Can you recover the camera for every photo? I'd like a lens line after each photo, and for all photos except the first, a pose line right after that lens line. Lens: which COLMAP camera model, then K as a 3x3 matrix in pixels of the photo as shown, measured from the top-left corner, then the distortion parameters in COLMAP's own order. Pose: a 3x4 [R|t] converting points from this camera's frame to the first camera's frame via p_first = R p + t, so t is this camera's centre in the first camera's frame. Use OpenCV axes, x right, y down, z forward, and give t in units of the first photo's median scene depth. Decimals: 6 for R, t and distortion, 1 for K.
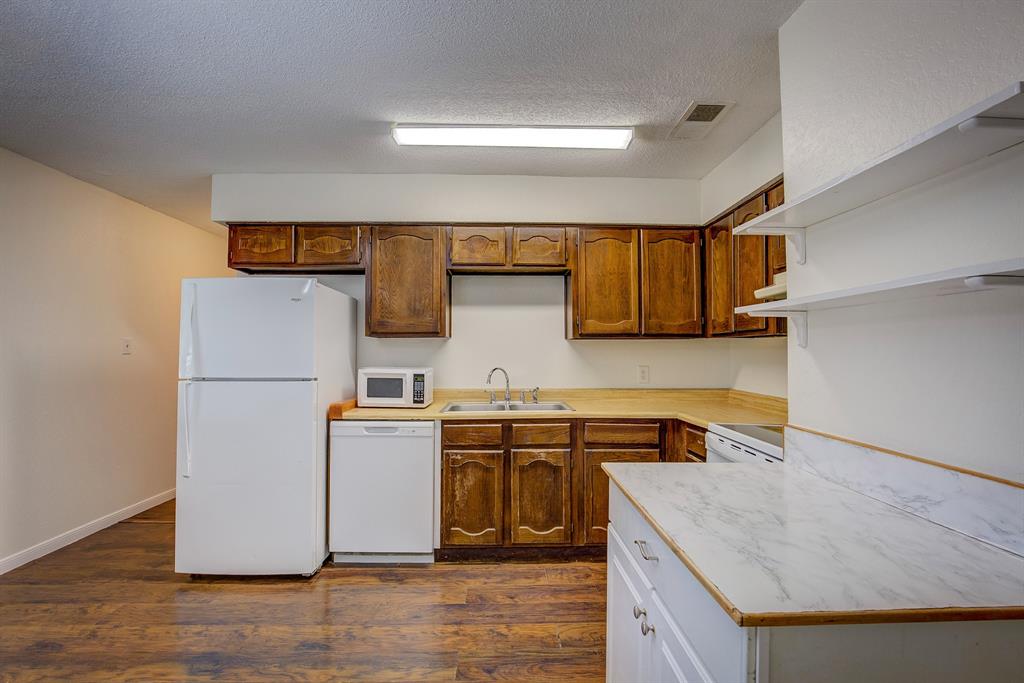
lens RADIAL K [[485.4, 0, 512.0], [0, 485.4, 341.5], [0, 0, 1]] dist [-0.038383, 0.008311]
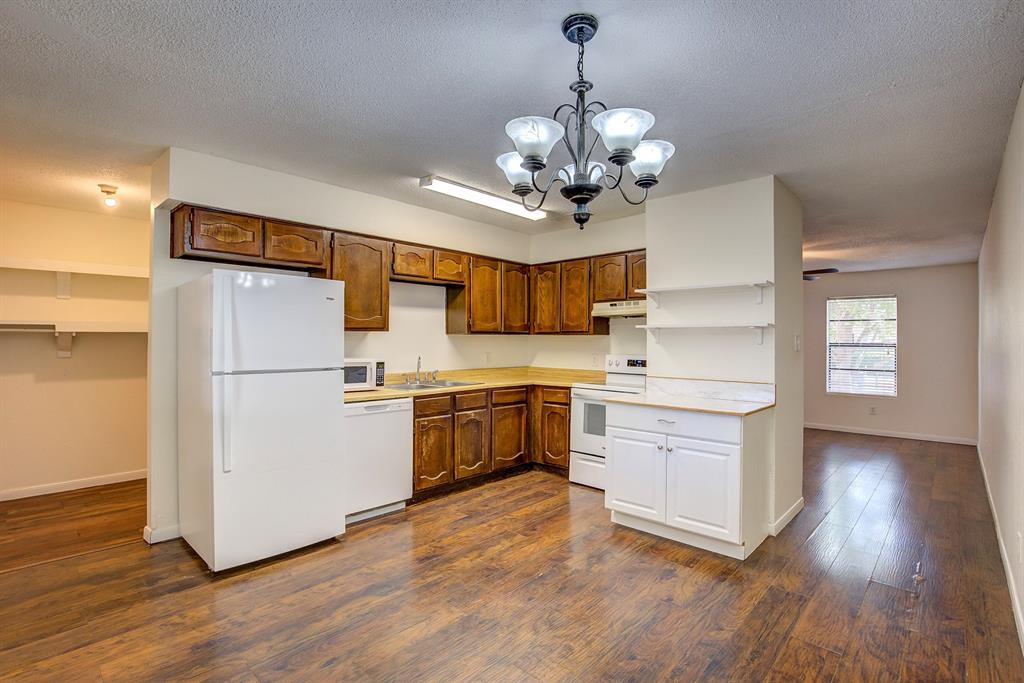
lens RADIAL K [[485.4, 0, 512.0], [0, 485.4, 341.5], [0, 0, 1]] dist [-0.038383, 0.008311]
pose [[0.701439, 0.000314, 0.712730, -0.890788], [-0.019532, 0.999633, 0.018782, -0.015437], [-0.712462, -0.027095, 0.701187, -0.100272]]
